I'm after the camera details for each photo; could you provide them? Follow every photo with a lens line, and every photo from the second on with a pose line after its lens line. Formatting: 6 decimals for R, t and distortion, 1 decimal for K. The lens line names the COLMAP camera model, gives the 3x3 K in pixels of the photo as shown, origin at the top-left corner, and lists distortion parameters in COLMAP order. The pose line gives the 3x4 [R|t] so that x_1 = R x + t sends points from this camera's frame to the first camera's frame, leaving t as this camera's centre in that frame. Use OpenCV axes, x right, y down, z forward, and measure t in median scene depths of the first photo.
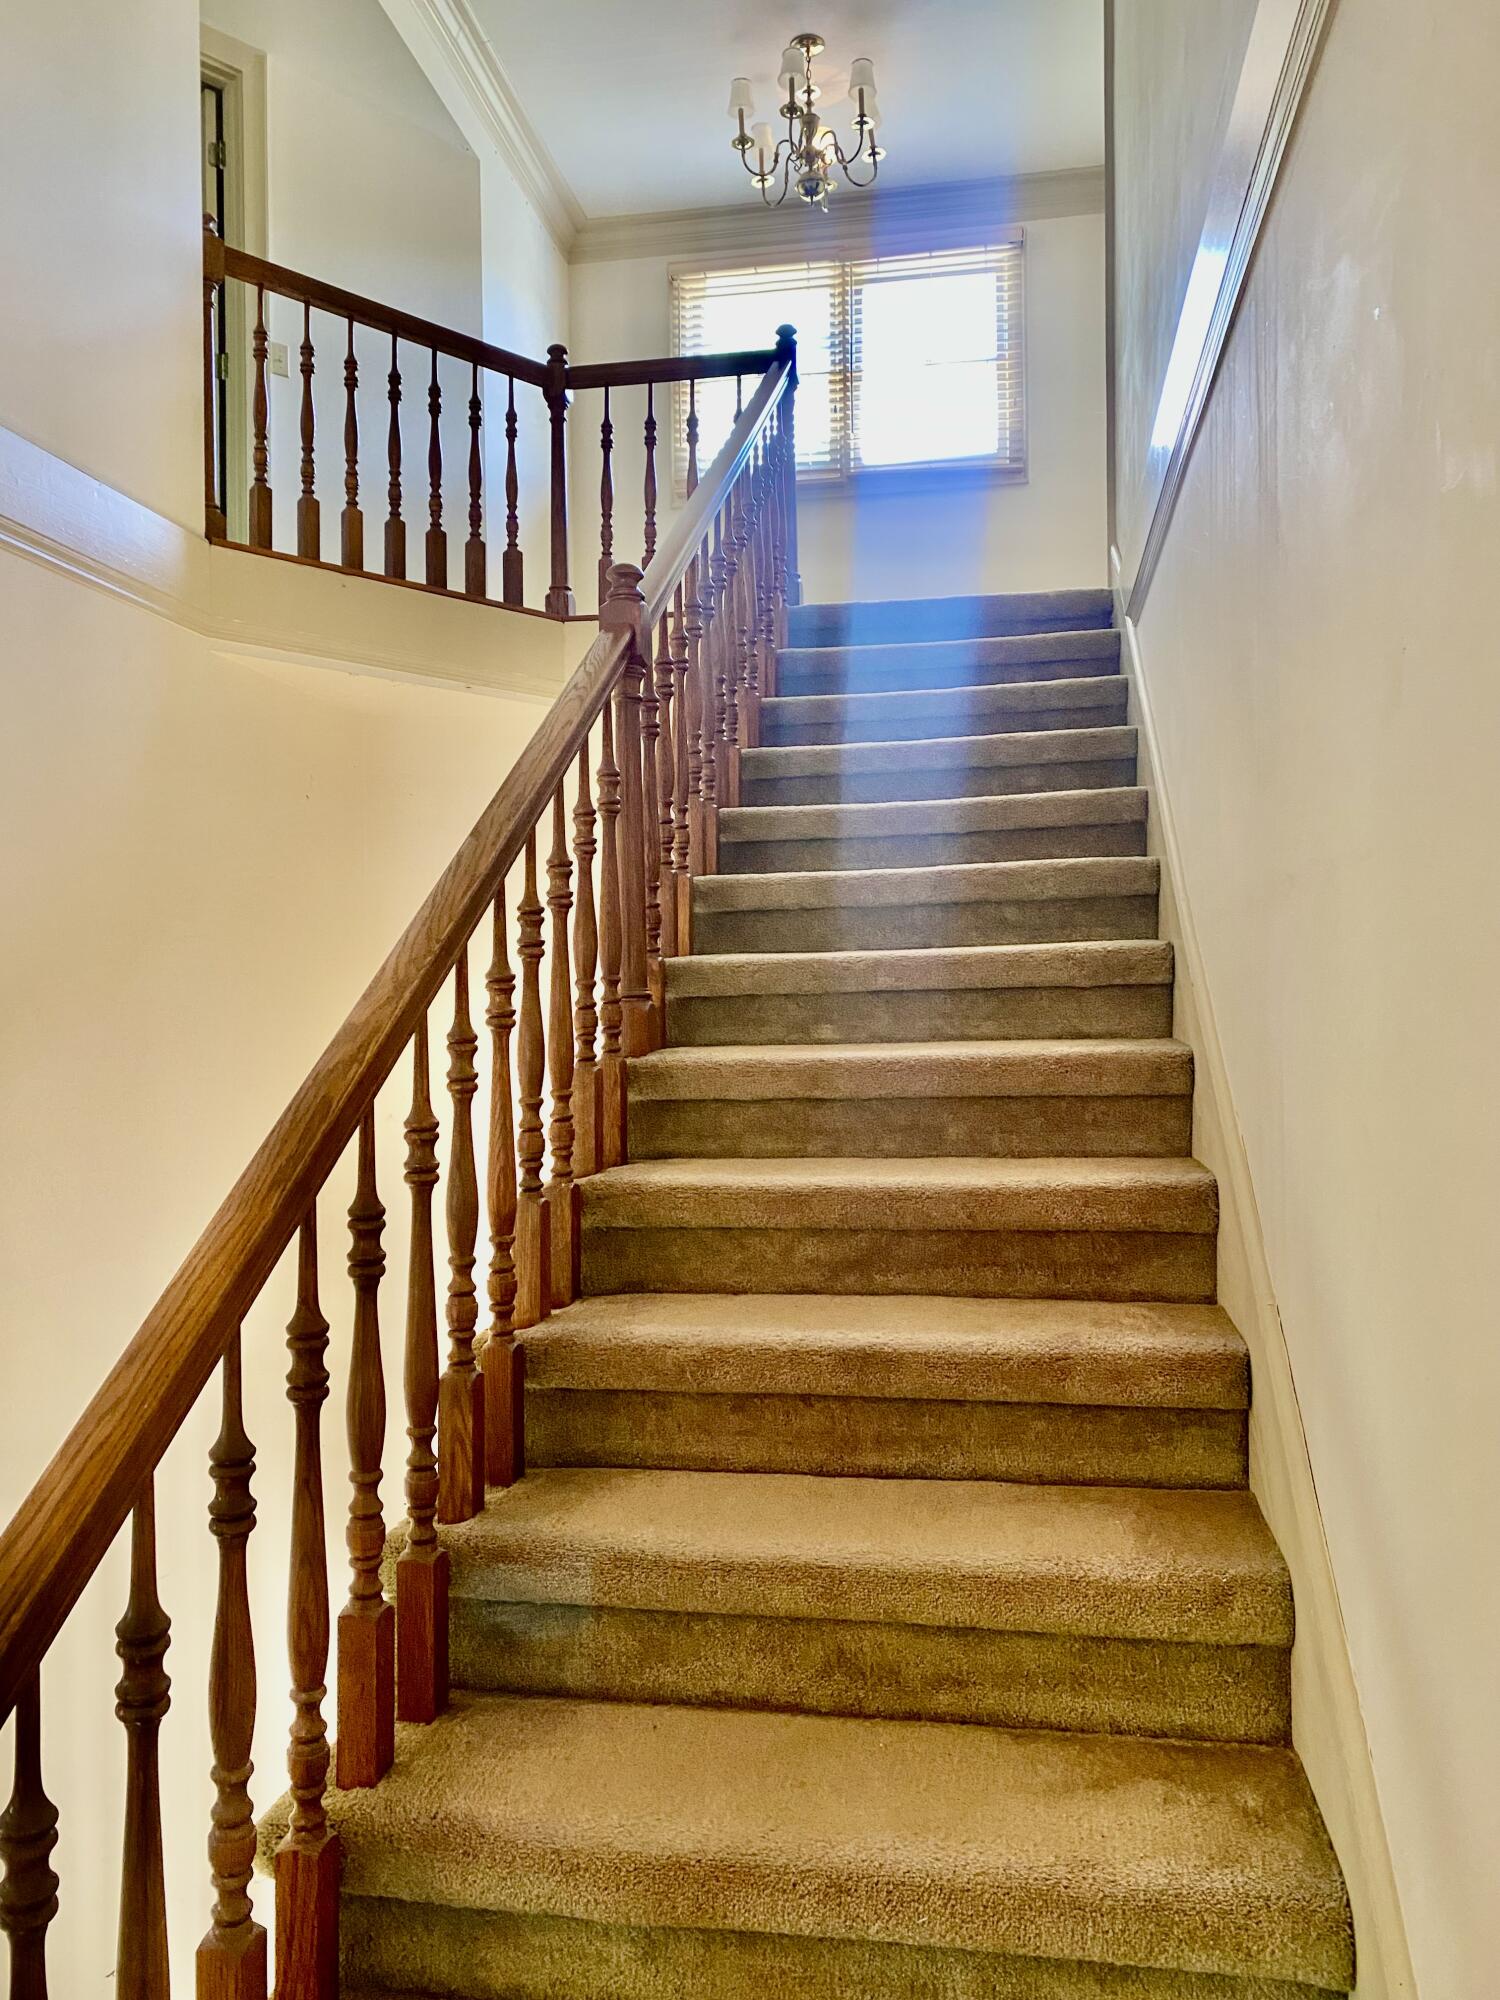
lens RADIAL K [[1528.2, 0, 751.9], [0, 1528.2, 982.6], [0, 0, 1]] dist [0.085453, -0.046907]
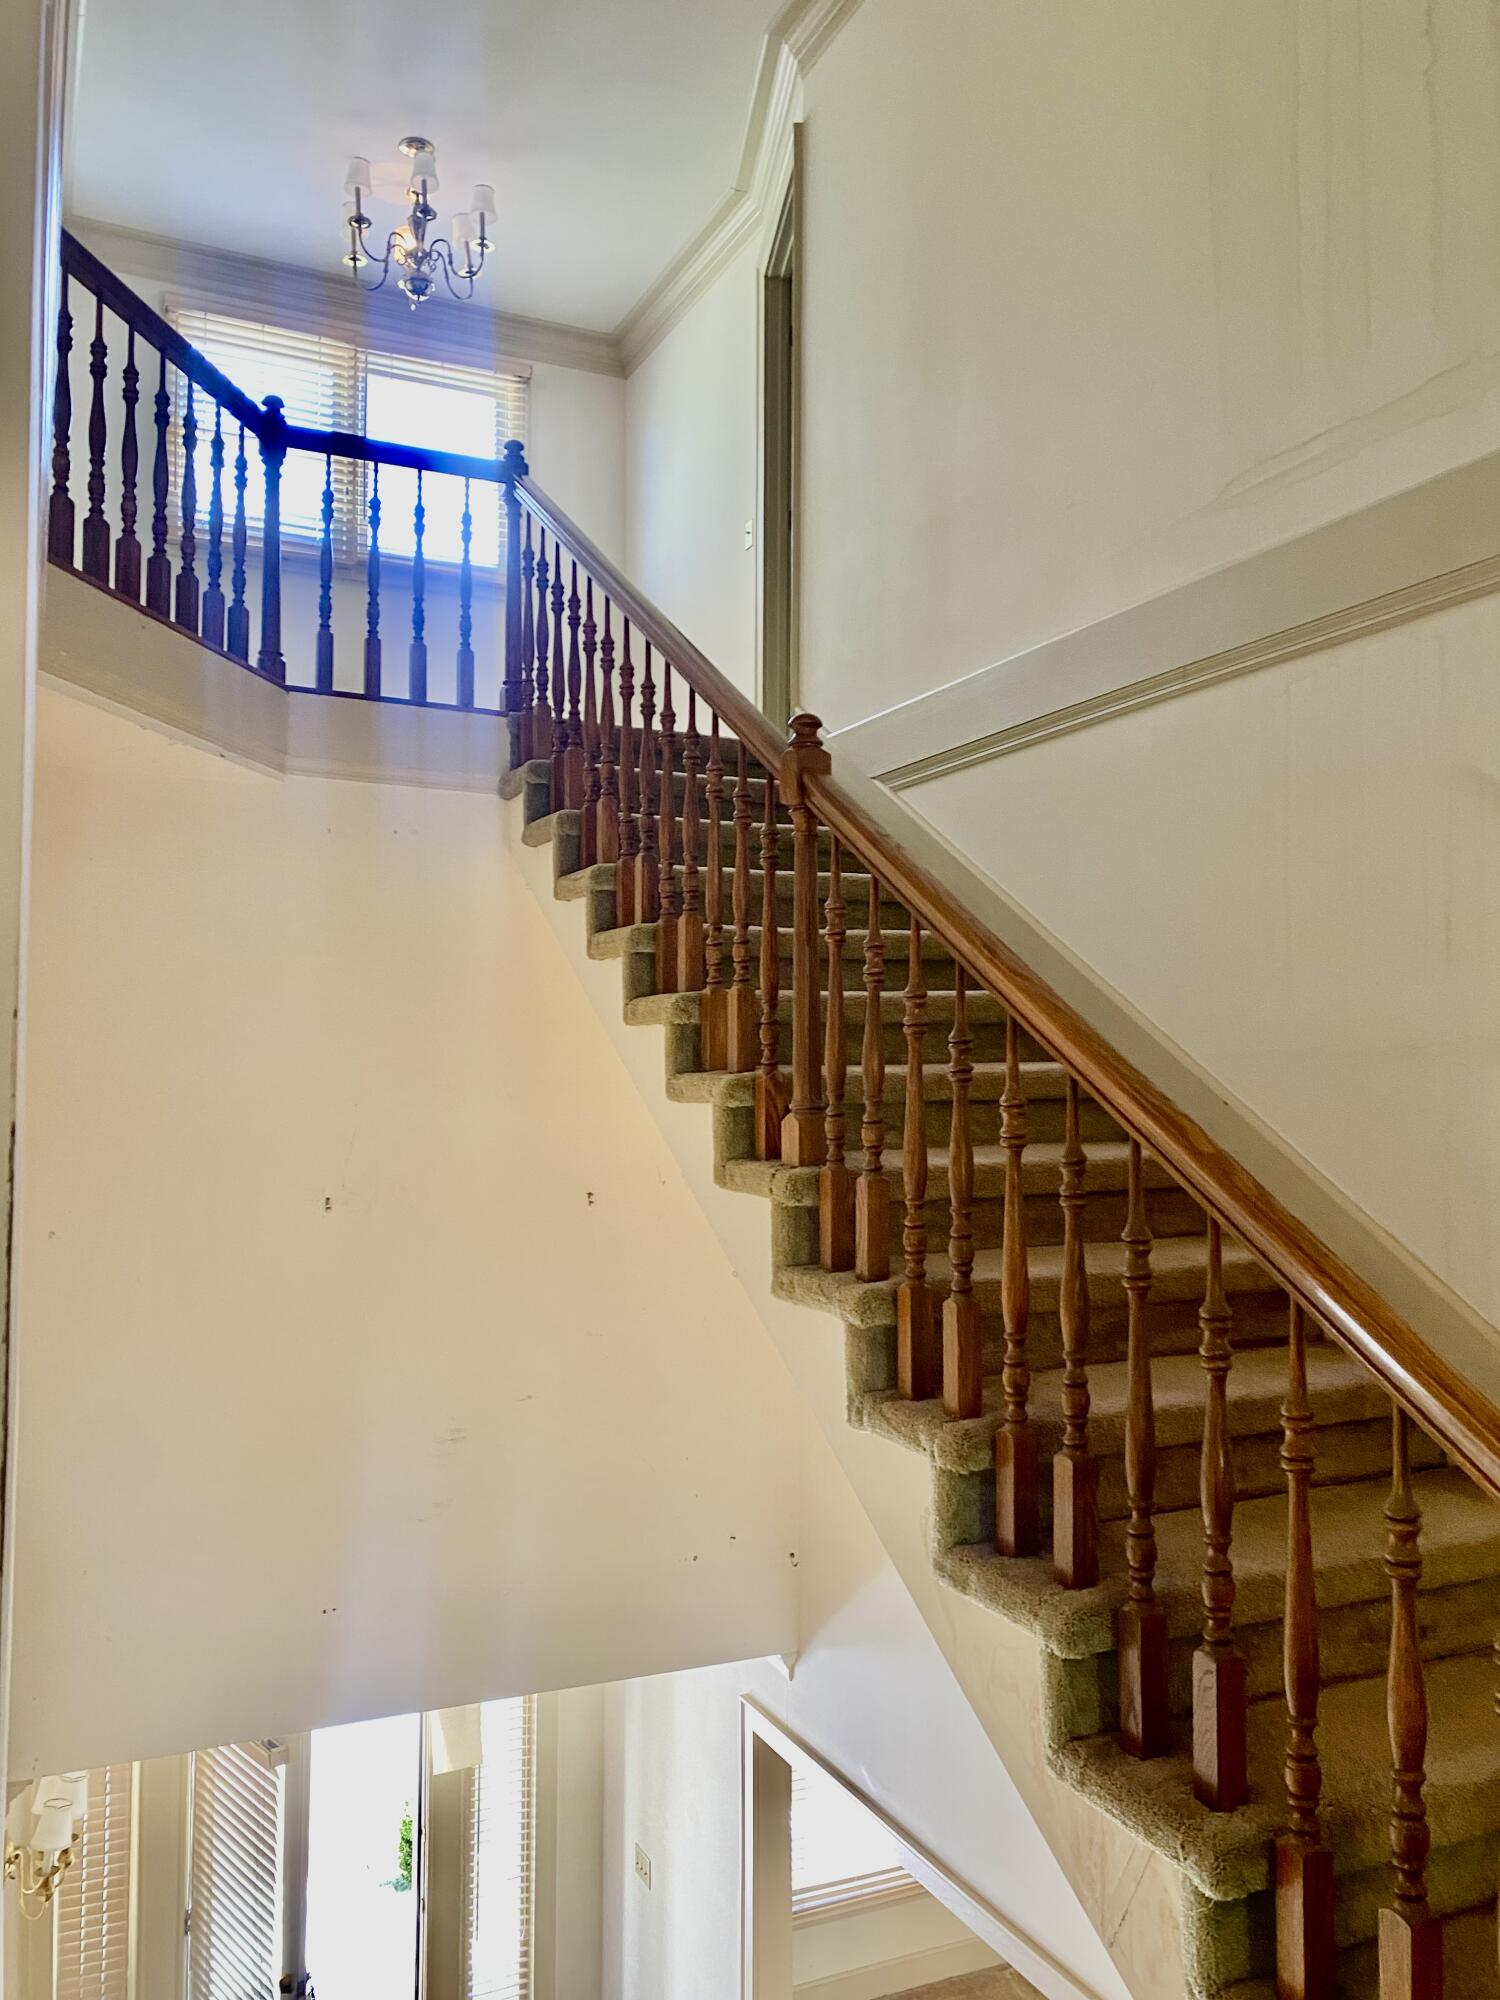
lens RADIAL K [[1528.2, 0, 754.4], [0, 1528.2, 1013.4], [0, 0, 1]] dist [0.085453, -0.046907]
pose [[0.826845, 0.031097, 0.561569, -0.340720], [-0.012192, 0.999227, -0.037381, -0.006510], [-0.562297, 0.024062, 0.826585, 0.058601]]
